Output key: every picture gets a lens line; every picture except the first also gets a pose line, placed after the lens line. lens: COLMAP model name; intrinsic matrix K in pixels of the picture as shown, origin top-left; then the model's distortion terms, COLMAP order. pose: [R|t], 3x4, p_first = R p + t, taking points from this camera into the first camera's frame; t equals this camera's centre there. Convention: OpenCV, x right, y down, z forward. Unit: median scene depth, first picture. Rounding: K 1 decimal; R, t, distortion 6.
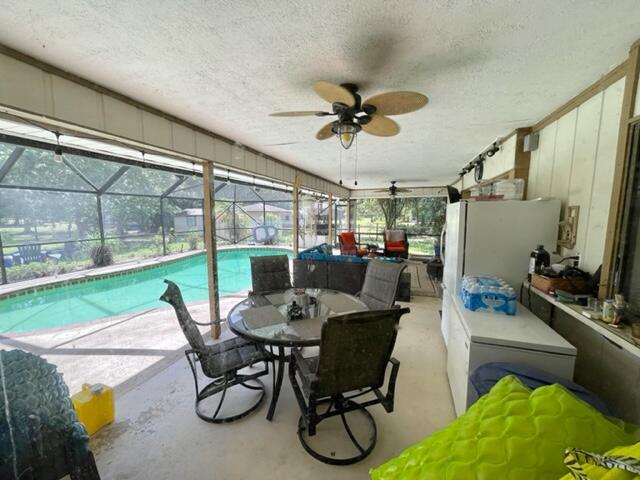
lens RADIAL K [[255.2, 0, 321.5], [0, 255.2, 240.4], [0, 0, 1]] dist [-0.009634, 0.000465]
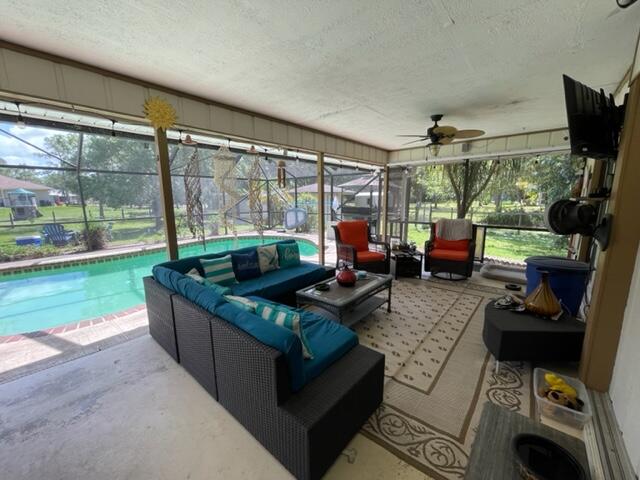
lens RADIAL K [[255.2, 0, 318.5], [0, 255.2, 242.0], [0, 0, 1]] dist [-0.009634, 0.000465]
pose [[0.919082, 0.058639, -0.389680, 0.264096], [-0.031509, 0.996636, 0.075659, -0.025991], [0.392806, -0.057259, 0.917837, 0.449156]]
